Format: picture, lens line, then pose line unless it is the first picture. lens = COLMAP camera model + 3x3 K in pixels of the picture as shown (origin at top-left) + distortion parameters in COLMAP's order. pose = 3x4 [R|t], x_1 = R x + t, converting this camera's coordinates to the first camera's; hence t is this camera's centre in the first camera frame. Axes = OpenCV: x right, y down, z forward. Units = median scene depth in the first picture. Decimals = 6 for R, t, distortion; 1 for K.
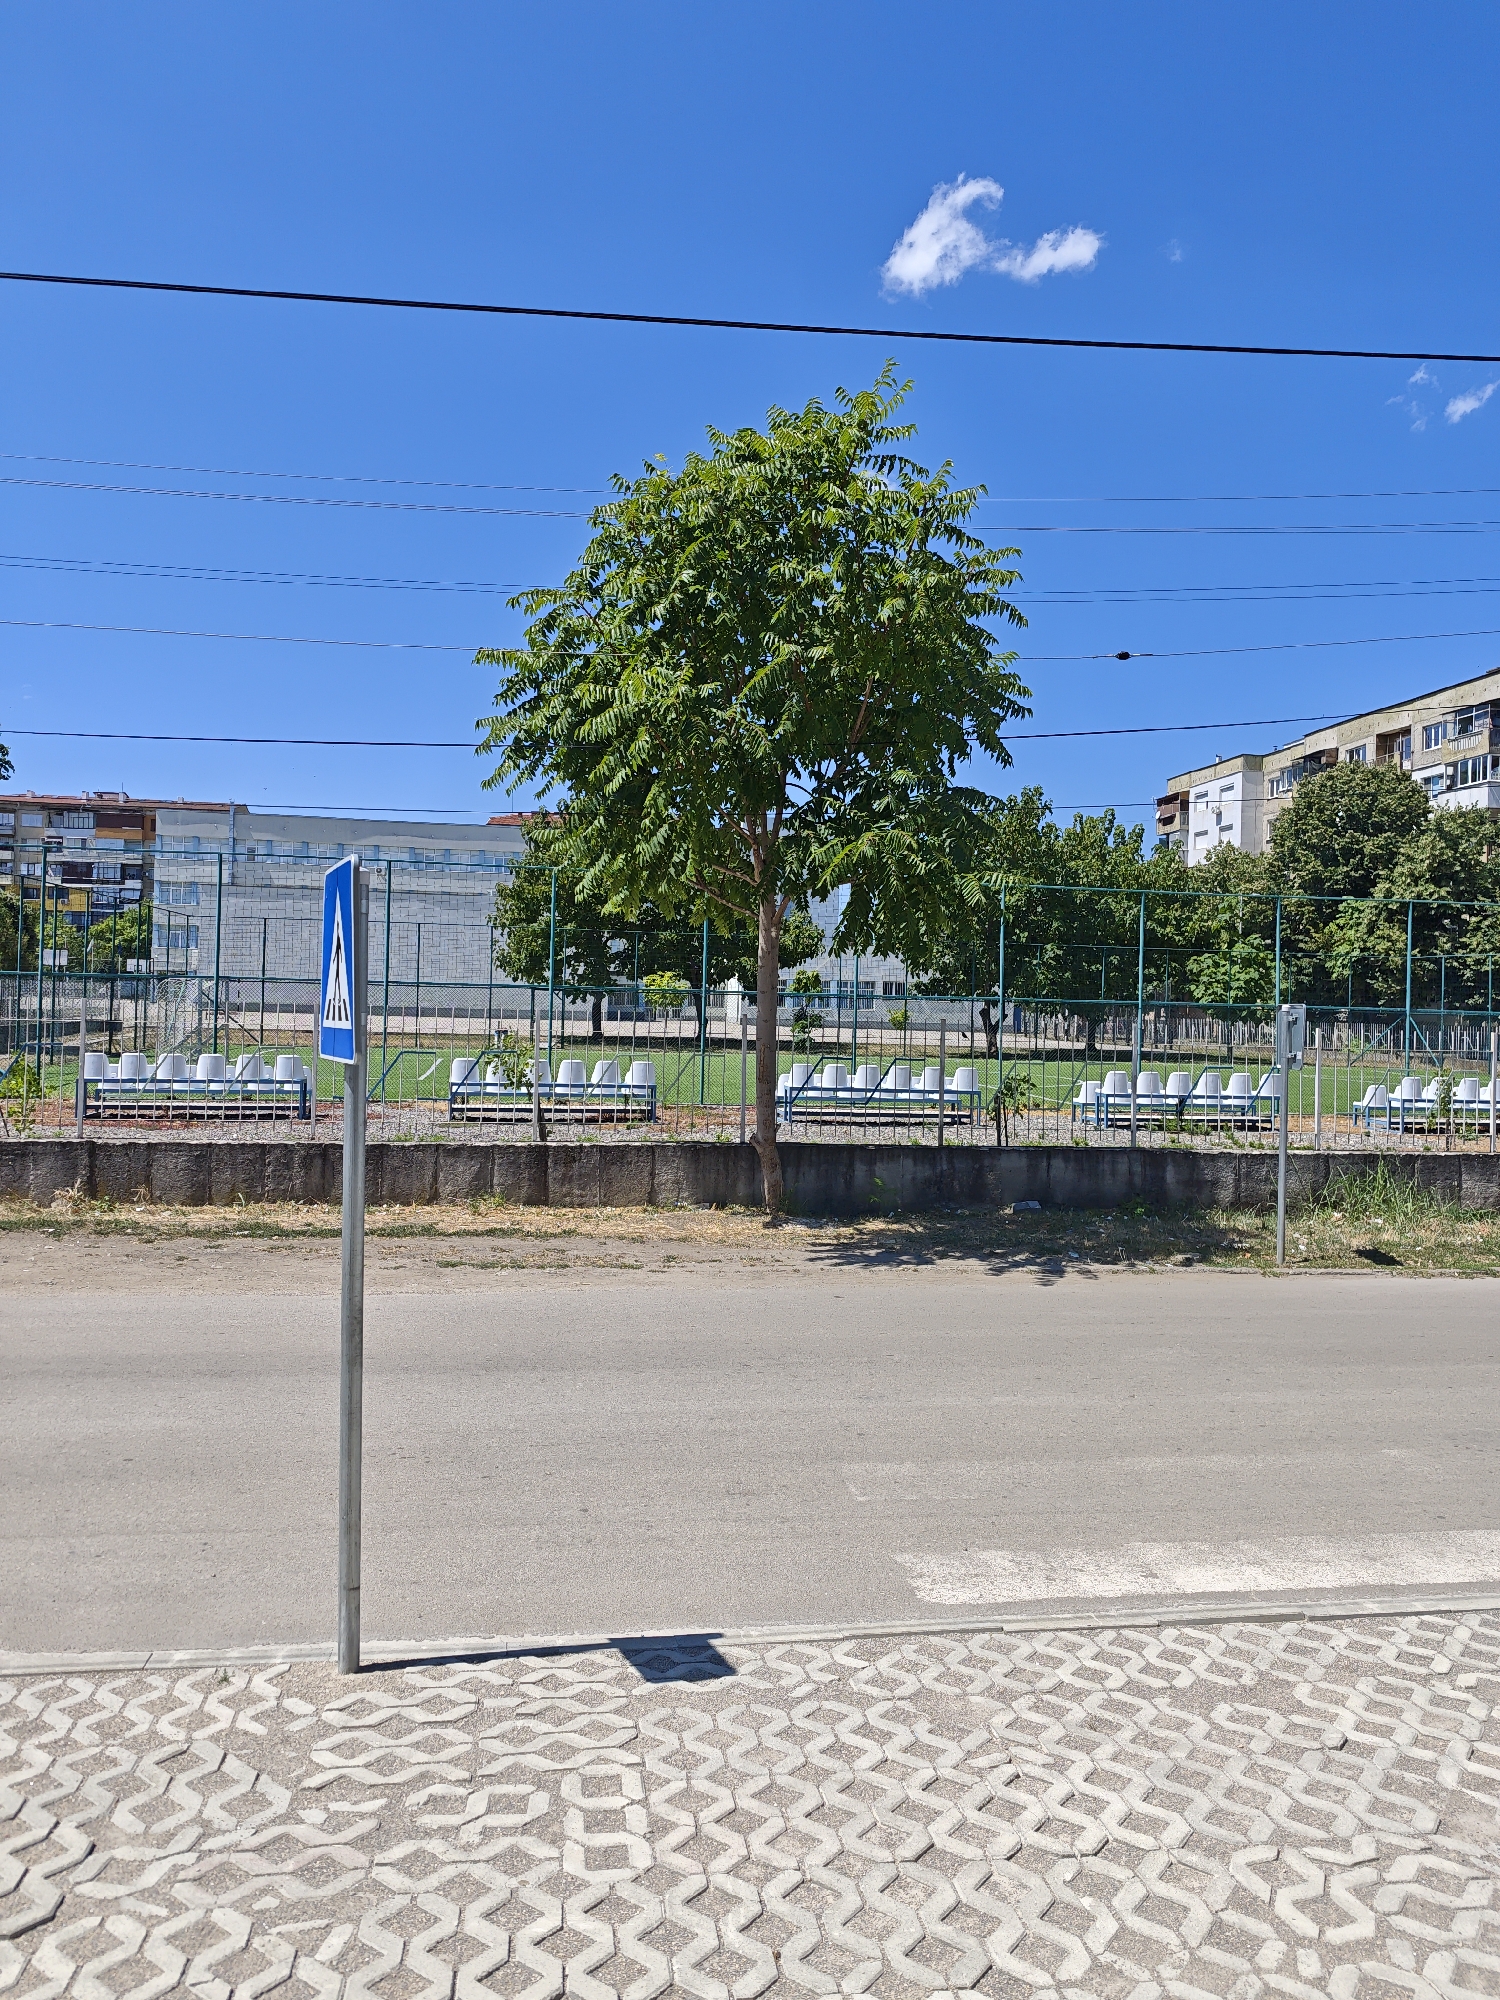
lens RADIAL K [[1364.0, 0, 750.0], [0, 1364.0, 1000.0], [0, 0, 1]] dist [0.157275, -0.381726]
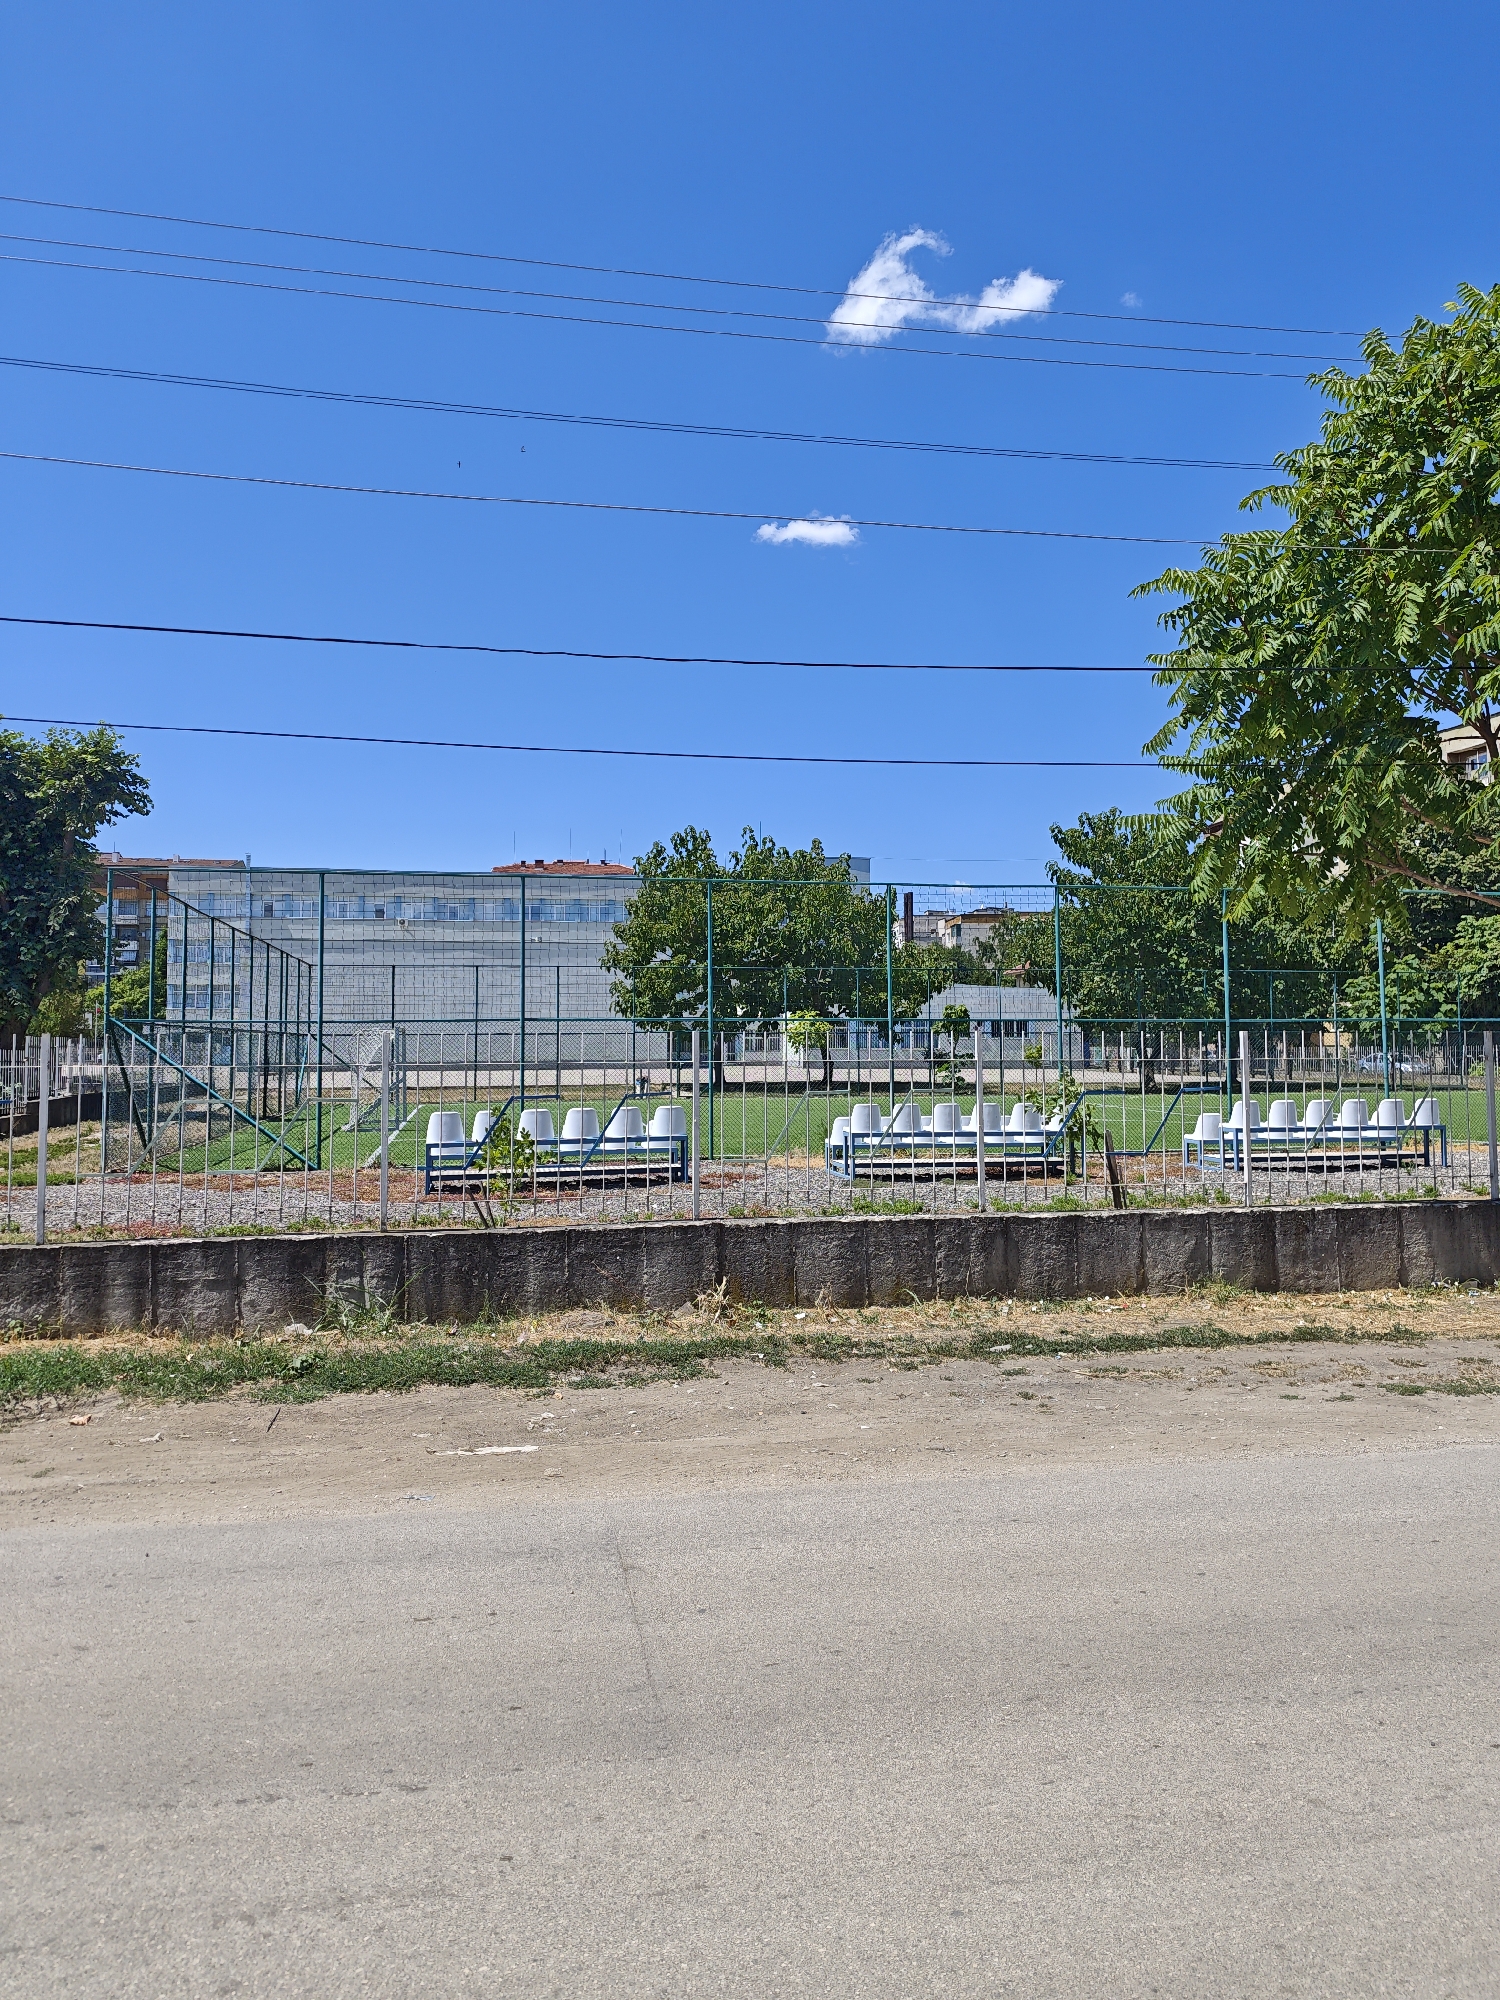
lens RADIAL K [[1364.0, 0, 750.0], [0, 1364.0, 1000.0], [0, 0, 1]] dist [0.157275, -0.381726]
pose [[0.998902, -0.030681, 0.035407, -0.126424], [0.031905, 0.998894, -0.034547, 0.002344], [-0.034308, 0.035638, 0.998776, 0.070629]]
